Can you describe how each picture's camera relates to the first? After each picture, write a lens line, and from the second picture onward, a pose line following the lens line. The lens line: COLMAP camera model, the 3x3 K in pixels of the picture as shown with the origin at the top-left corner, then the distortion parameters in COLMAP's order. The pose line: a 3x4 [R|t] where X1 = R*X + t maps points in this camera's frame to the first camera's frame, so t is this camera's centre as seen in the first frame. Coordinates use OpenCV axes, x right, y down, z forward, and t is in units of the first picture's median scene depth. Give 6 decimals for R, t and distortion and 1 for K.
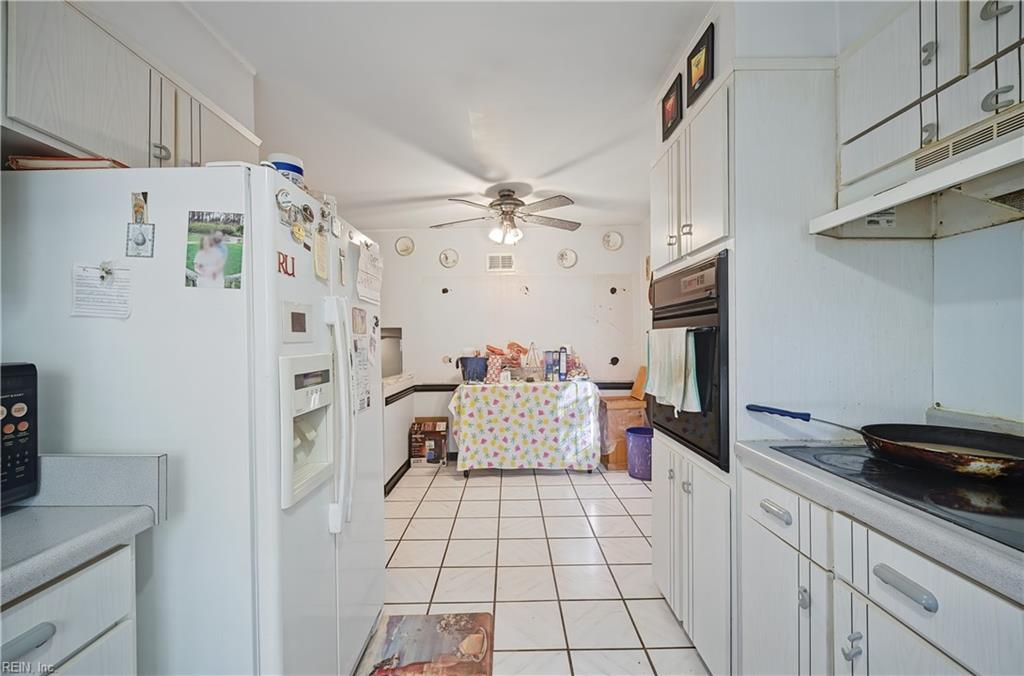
lens RADIAL K [[405.2, 0, 512.6], [0, 405.2, 339.7], [0, 0, 1]] dist [0.003775, -0.000708]
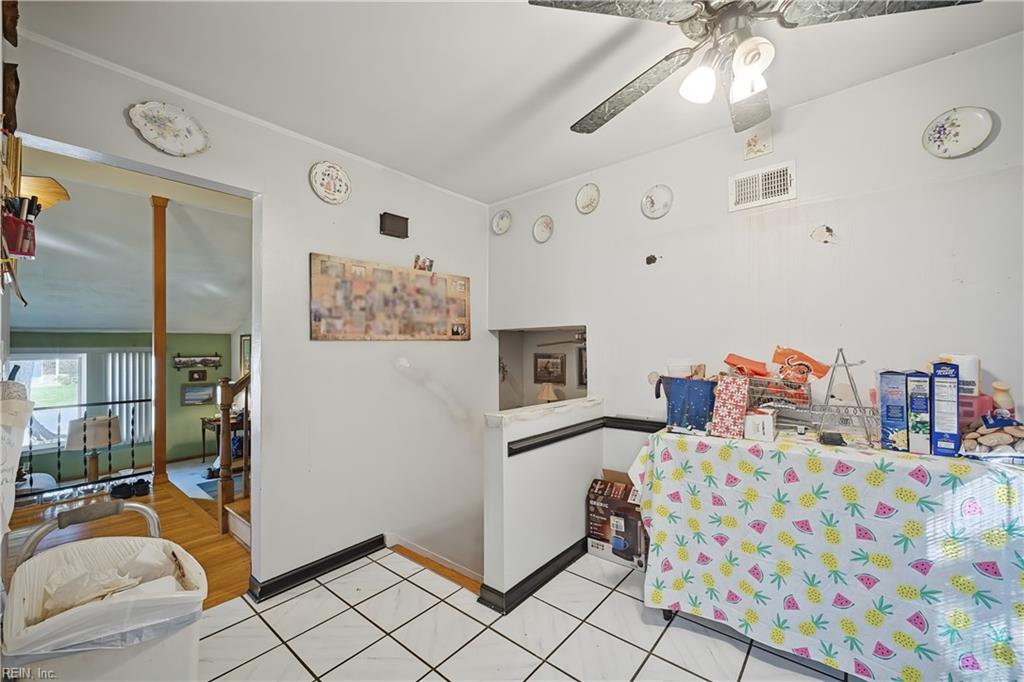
lens RADIAL K [[405.2, 0, 516.2], [0, 405.2, 341.2], [0, 0, 1]] dist [0.003775, -0.000708]
pose [[0.769505, -0.009621, -0.638568, 0.062612], [0.002267, 0.999921, -0.012333, 0.003237], [0.638637, 0.008043, 0.769466, 0.483512]]
